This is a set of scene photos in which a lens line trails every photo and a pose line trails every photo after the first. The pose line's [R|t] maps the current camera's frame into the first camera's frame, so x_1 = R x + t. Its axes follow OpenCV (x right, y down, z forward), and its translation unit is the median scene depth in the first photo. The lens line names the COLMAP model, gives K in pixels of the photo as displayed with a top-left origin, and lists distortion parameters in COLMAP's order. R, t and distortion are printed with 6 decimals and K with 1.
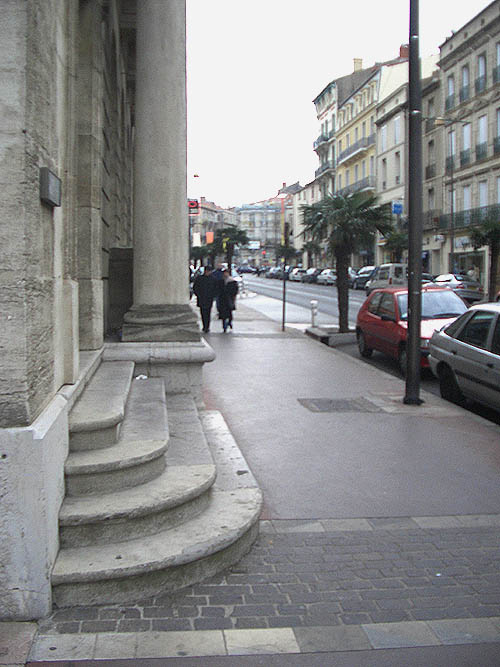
lens RADIAL K [[691.4, 0, 250.0], [0, 691.4, 333.5], [0, 0, 1]] dist [-0.240668, 0.281619]
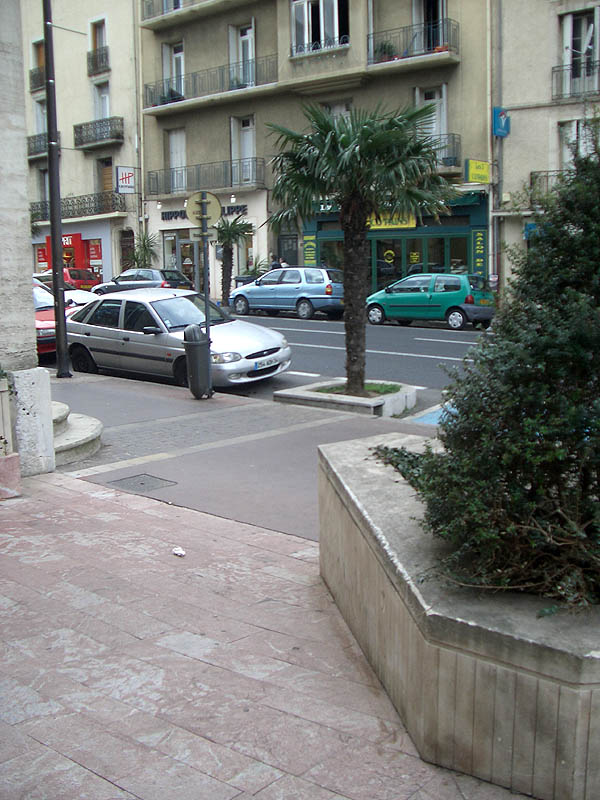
lens RADIAL K [[829.3, 0, 300.0], [0, 829.3, 400.0], [0, 0, 1]] dist [-0.240668, 0.281619]
pose [[0.732154, -0.129527, 0.668710, -0.070974], [0.073780, 0.991057, 0.111185, 0.001617], [-0.677131, -0.032067, 0.735163, -0.062269]]
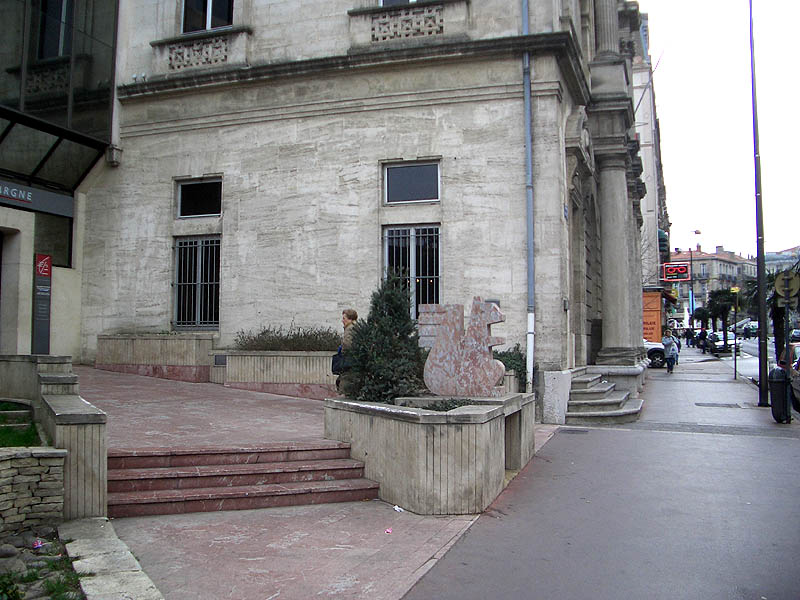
lens RADIAL K [[823.2, 0, 400.0], [0, 823.2, 300.0], [0, 0, 1]] dist [-0.258245, 0.286007]
pose [[0.896316, -0.024642, -0.442730, 0.047429], [-0.034920, 0.991431, -0.125878, 0.018624], [0.442038, 0.128287, 0.887775, -0.186204]]
